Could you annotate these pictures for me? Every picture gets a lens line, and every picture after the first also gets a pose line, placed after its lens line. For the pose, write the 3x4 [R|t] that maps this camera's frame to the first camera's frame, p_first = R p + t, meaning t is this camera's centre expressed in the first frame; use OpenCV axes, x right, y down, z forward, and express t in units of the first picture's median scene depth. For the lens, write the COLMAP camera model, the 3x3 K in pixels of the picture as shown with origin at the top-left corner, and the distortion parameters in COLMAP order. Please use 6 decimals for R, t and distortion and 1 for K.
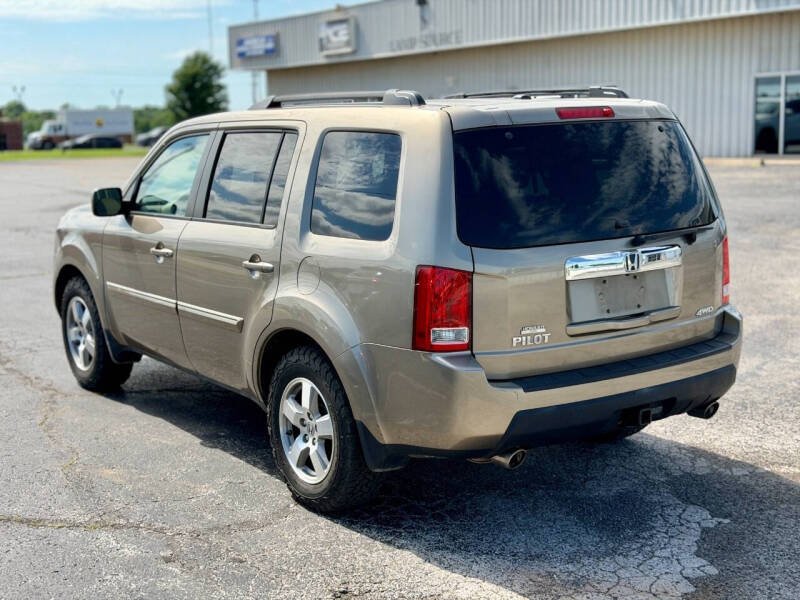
lens RADIAL K [[1138.5, 0, 400.0], [0, 1138.5, 300.0], [0, 0, 1]] dist [0.130601, -0.054689]
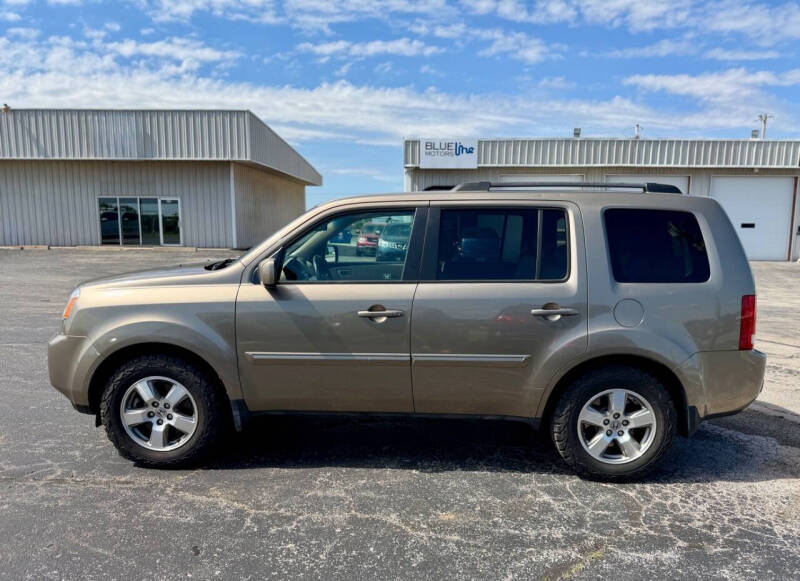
lens RADIAL K [[601.9, 0, 428.5], [0, 601.9, 293.2], [0, 0, 1]] dist [0.069983, -0.137871]
pose [[0.580438, -0.063022, 0.811862, -0.768172], [0.102713, 0.994704, 0.003782, -0.068536], [-0.807801, 0.081193, 0.583837, 0.719953]]
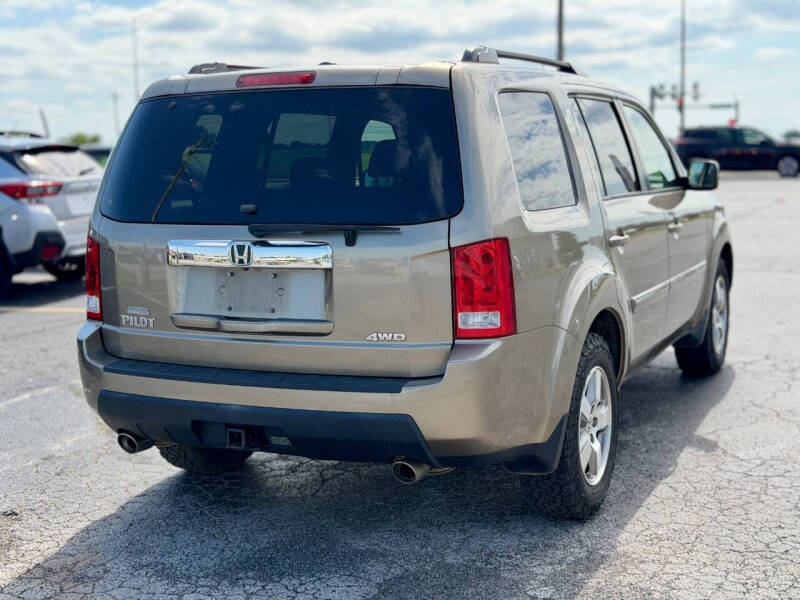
lens RADIAL K [[1138.5, 0, 400.0], [0, 1138.5, 300.0], [0, 0, 1]] dist [0.130601, -0.054689]
pose [[0.481087, 0.127576, -0.867340, 0.886522], [-0.130059, 0.988793, 0.073301, -0.068293], [0.866972, 0.077541, 0.492288, 0.614744]]
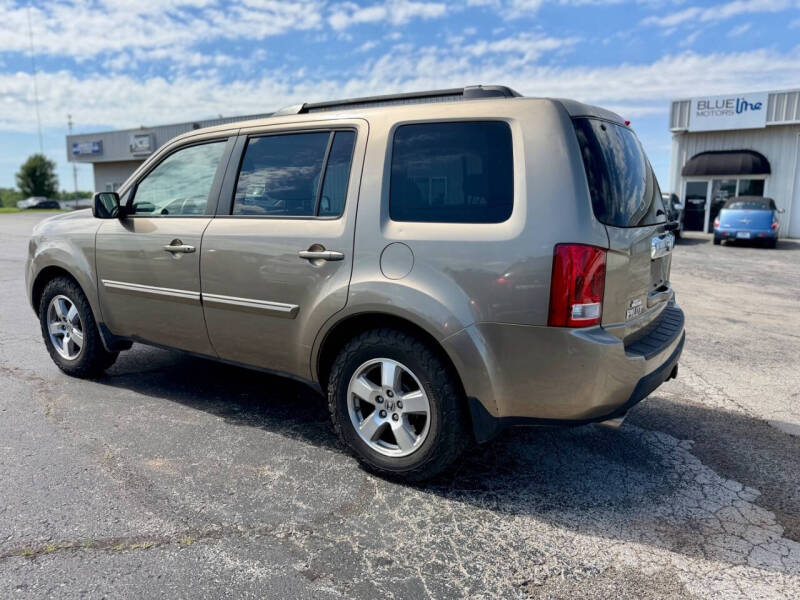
lens RADIAL K [[575.7, 0, 404.4], [0, 575.7, 295.4], [0, 0, 1]] dist [0.051638, -0.076980]
pose [[0.924249, -0.034302, 0.380246, -0.258461], [0.033810, 0.999396, 0.007974, 0.006279], [-0.380290, 0.005486, 0.924851, 0.482333]]
